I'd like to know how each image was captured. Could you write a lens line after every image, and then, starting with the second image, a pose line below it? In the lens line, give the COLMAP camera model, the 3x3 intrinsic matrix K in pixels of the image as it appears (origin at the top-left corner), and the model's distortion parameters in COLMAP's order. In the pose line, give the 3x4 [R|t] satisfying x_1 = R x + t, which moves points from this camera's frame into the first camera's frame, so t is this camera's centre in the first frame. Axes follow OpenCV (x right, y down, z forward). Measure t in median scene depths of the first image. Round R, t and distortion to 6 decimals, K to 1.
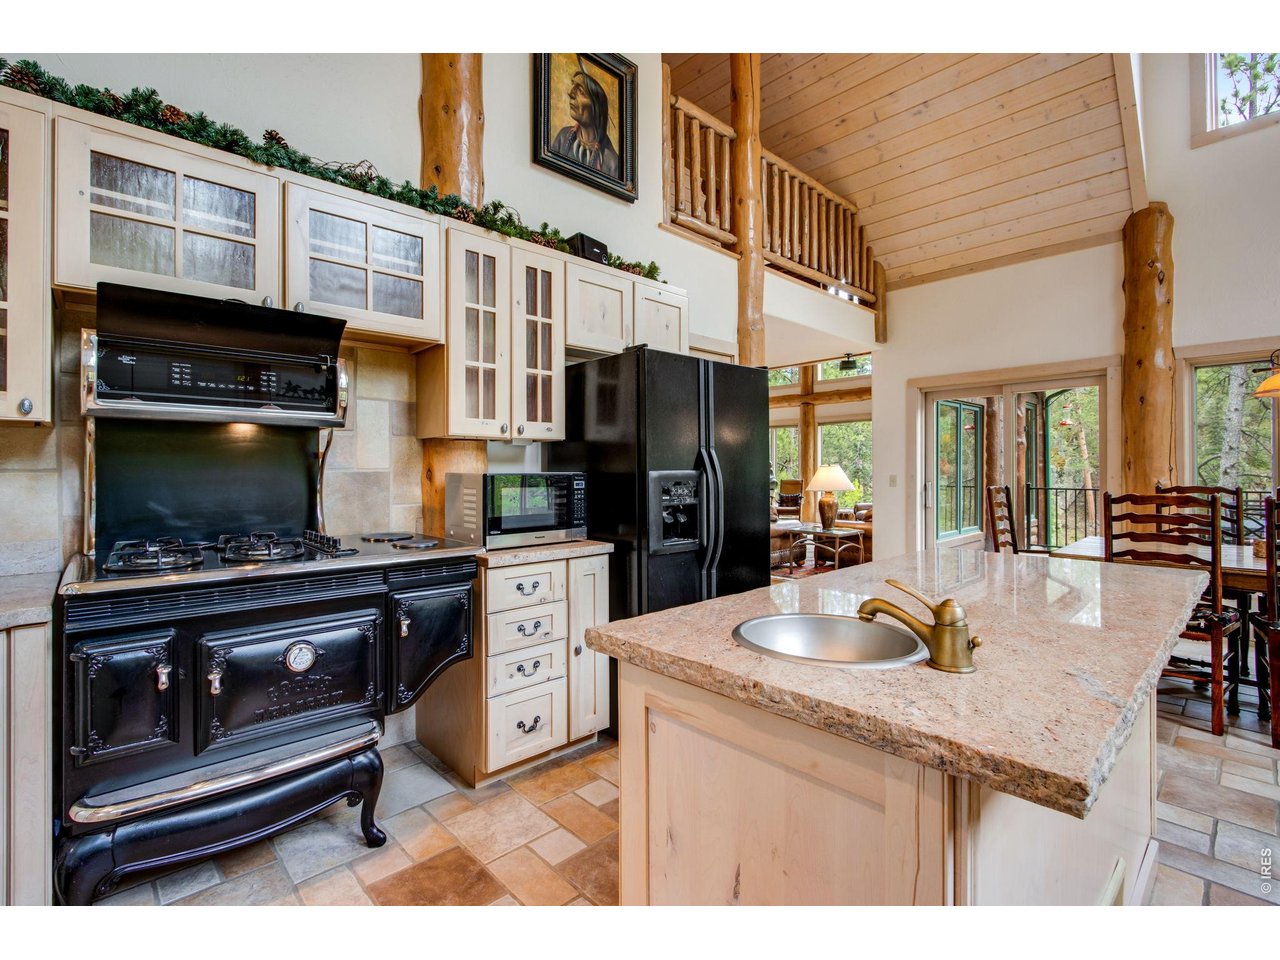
lens RADIAL K [[615.9, 0, 637.4], [0, 615.9, 470.4], [0, 0, 1]] dist [-0.011398, -0.000164]
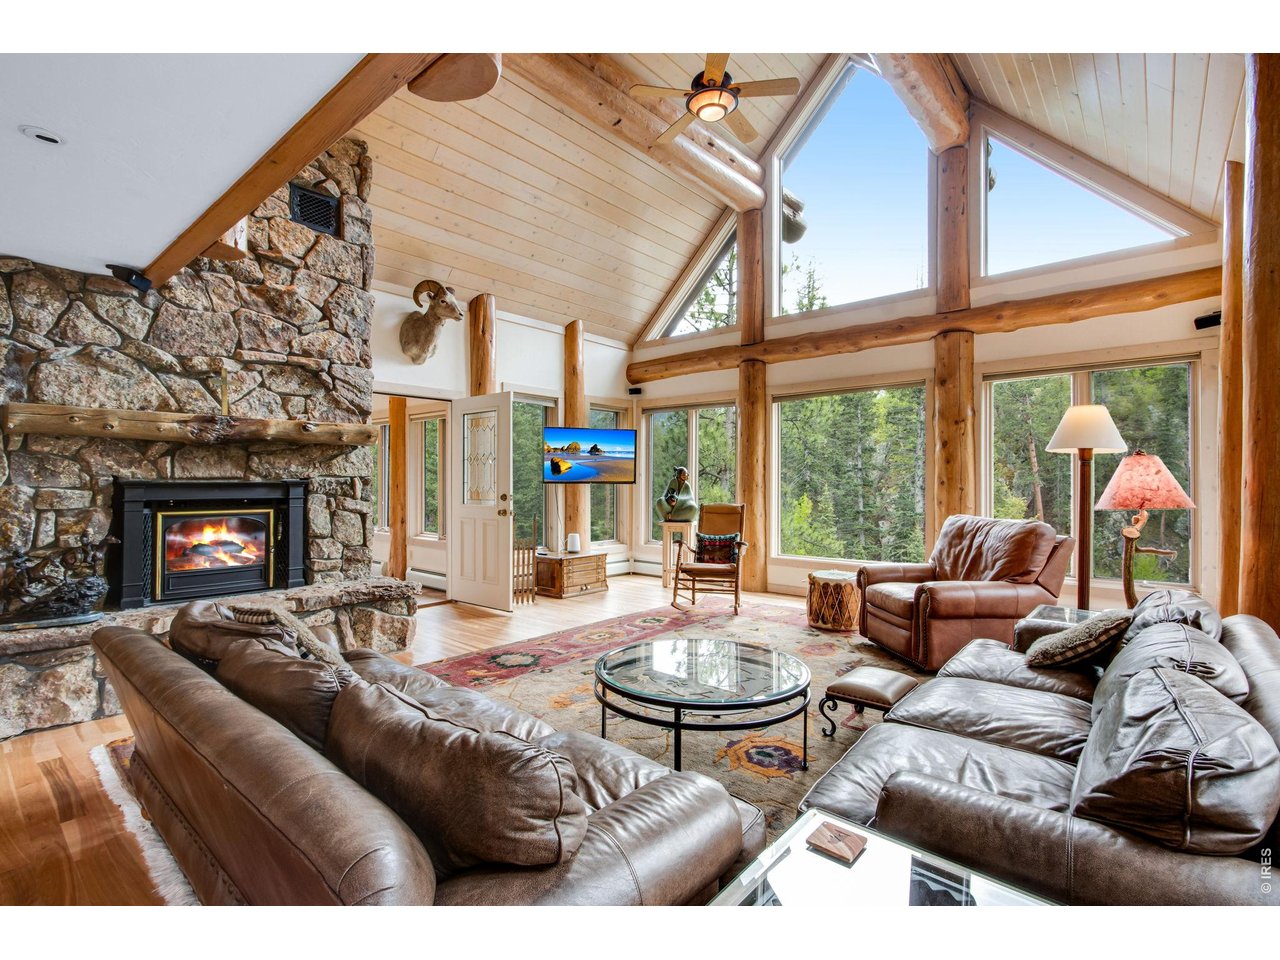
lens RADIAL K [[615.9, 0, 642.4], [0, 615.9, 482.2], [0, 0, 1]] dist [-0.011398, -0.000164]
pose [[0.994945, 0.005619, 0.100266, 0.128639], [-0.005812, 0.999982, 0.001630, -0.003522], [-0.100255, -0.002204, 0.994959, 0.481273]]
